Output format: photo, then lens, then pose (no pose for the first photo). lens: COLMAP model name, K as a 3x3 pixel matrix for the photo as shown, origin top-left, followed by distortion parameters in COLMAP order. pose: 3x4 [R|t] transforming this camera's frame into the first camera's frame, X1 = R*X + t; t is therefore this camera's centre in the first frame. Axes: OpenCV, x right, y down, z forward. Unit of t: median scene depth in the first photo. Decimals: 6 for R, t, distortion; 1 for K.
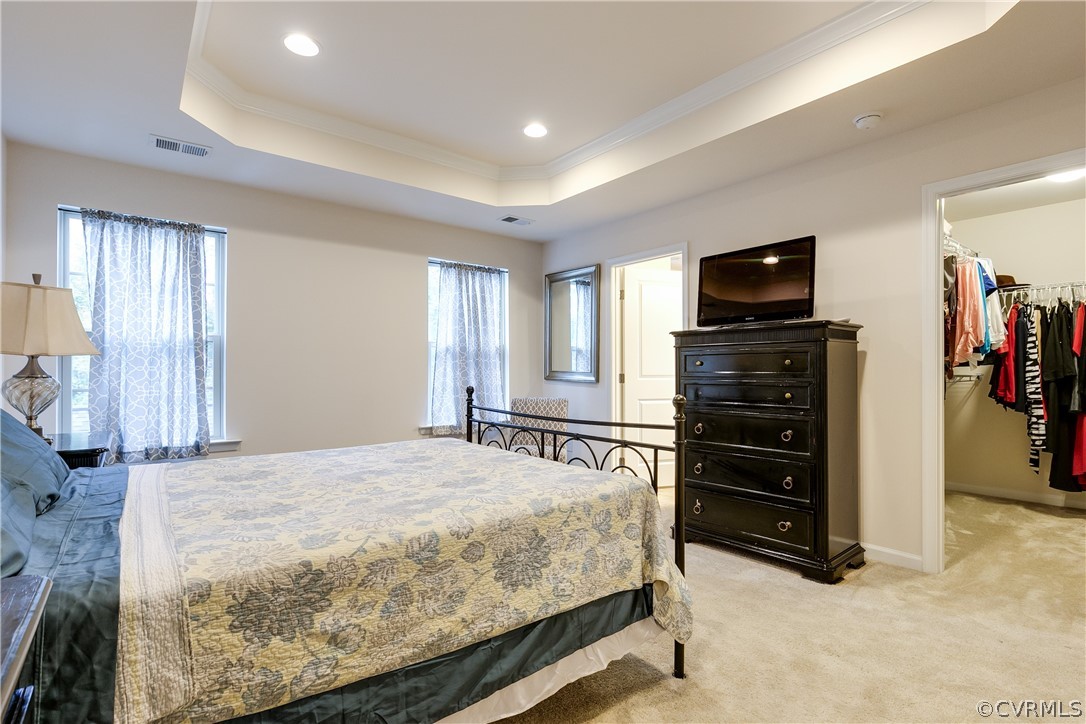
lens RADIAL K [[518.5, 0, 535.7], [0, 518.5, 366.4], [0, 0, 1]] dist [0.000316, 0.000009]
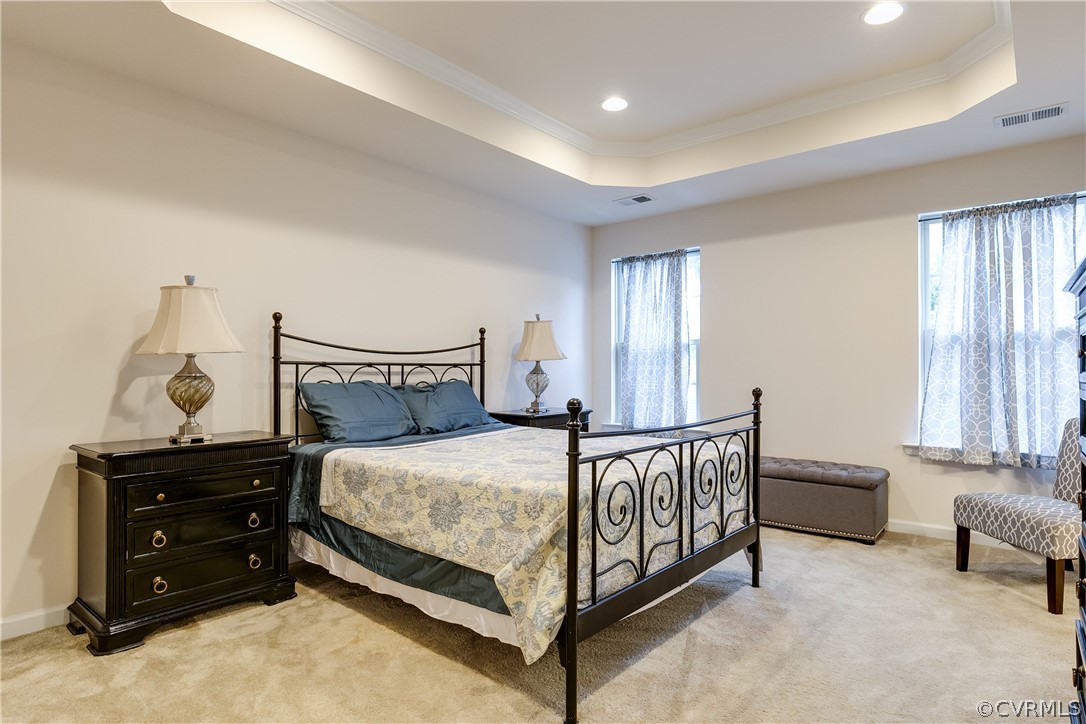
lens RADIAL K [[596.5, 0, 543.0], [0, 596.5, 362.0], [0, 0, 1]] dist [0.000296, -0.000583]
pose [[0.205808, -0.011819, -0.978521, 1.126173], [0.009373, 0.999905, -0.010105, 0.003733], [0.978547, -0.007092, 0.205899, 0.680361]]
